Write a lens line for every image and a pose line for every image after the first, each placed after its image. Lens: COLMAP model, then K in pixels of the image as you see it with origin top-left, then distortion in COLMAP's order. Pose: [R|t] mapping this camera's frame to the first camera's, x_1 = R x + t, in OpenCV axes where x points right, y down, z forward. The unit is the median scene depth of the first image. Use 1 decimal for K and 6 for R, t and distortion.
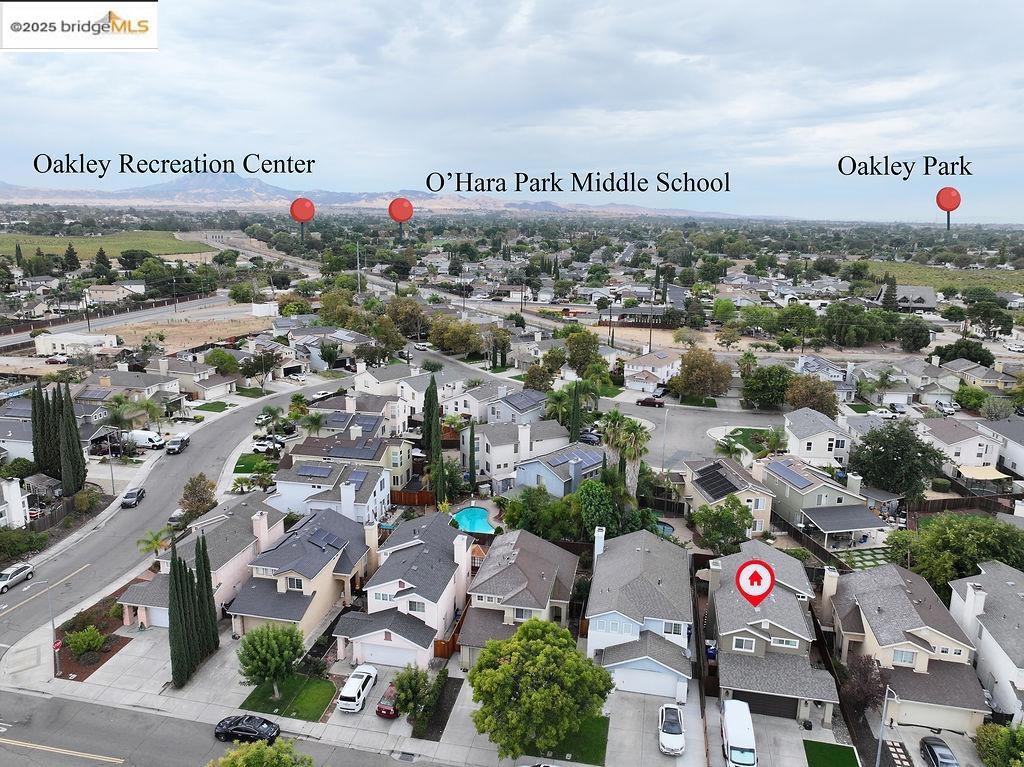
lens RADIAL K [[769.4, 0, 512.0], [0, 769.4, 383.5], [0, 0, 1]] dist [0.006024, 0.002556]
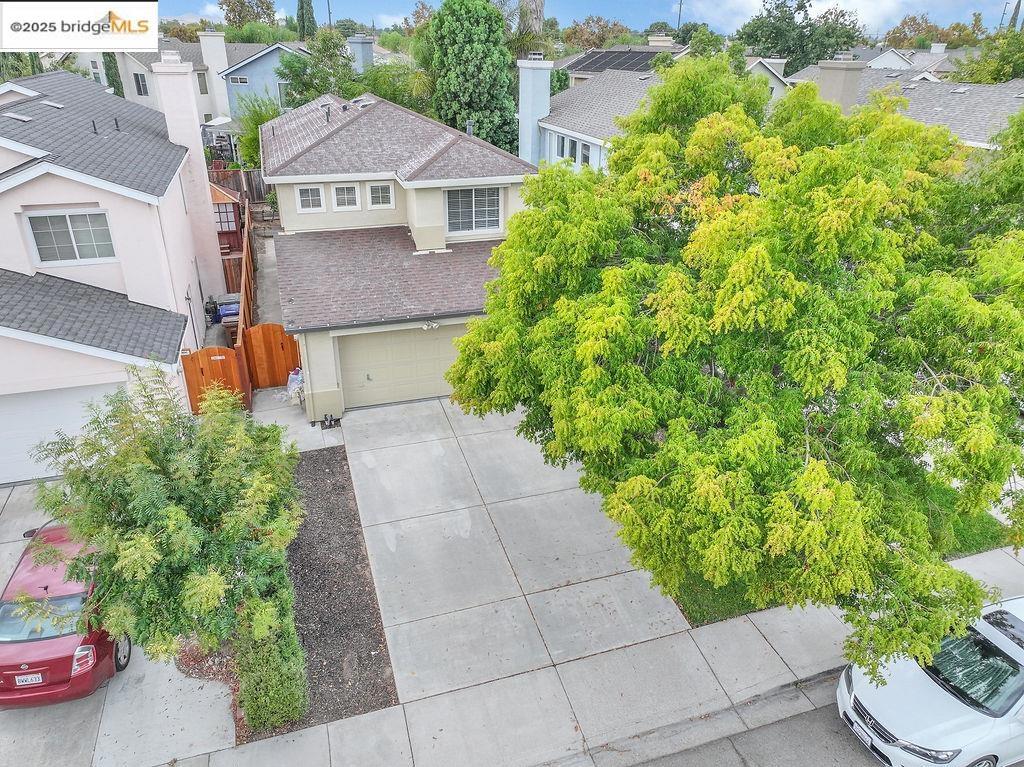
lens RADIAL K [[769.4, 0, 512.0], [0, 769.4, 383.5], [0, 0, 1]] dist [0.006024, 0.002556]
pose [[0.878813, -0.210454, 0.428248, -0.096790], [0.125002, 0.967678, 0.219029, 0.248996], [-0.460502, -0.138954, 0.876715, 0.595202]]
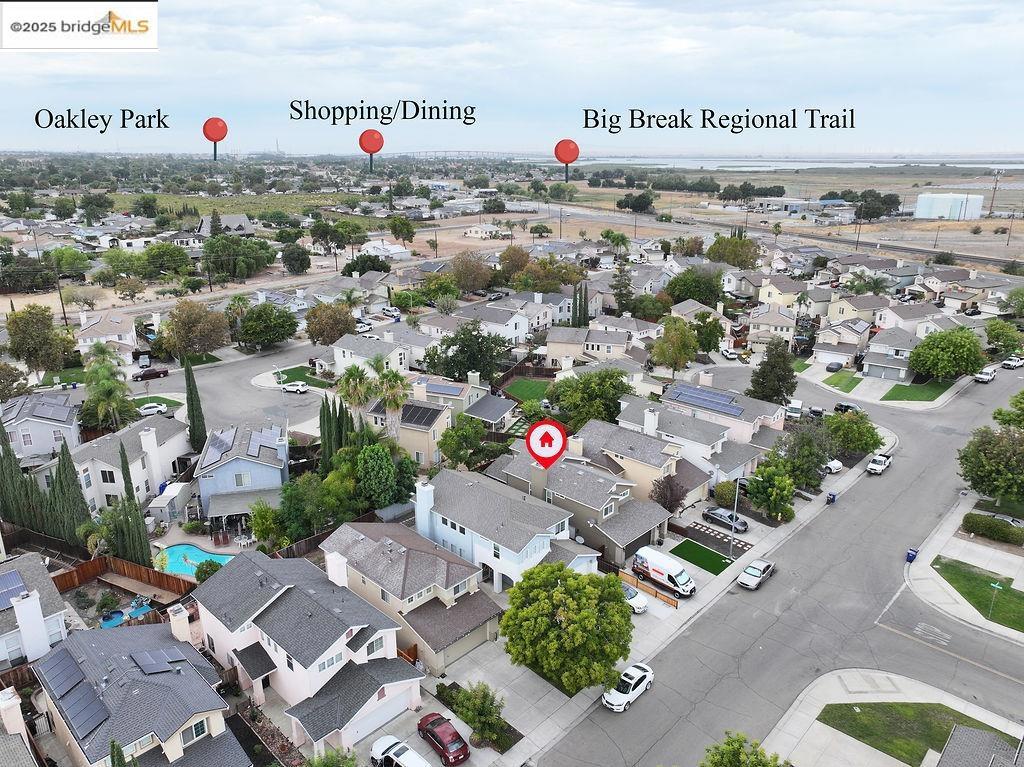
lens RADIAL K [[713.2, 0, 512.0], [0, 713.2, 383.5], [0, 0, 1]] dist [-0.045297, -0.000013]
pose [[0.542816, -0.280293, 0.791698, -0.478659], [0.211084, 0.957937, 0.194422, -0.083142], [-0.812892, 0.061579, 0.579149, 0.352424]]
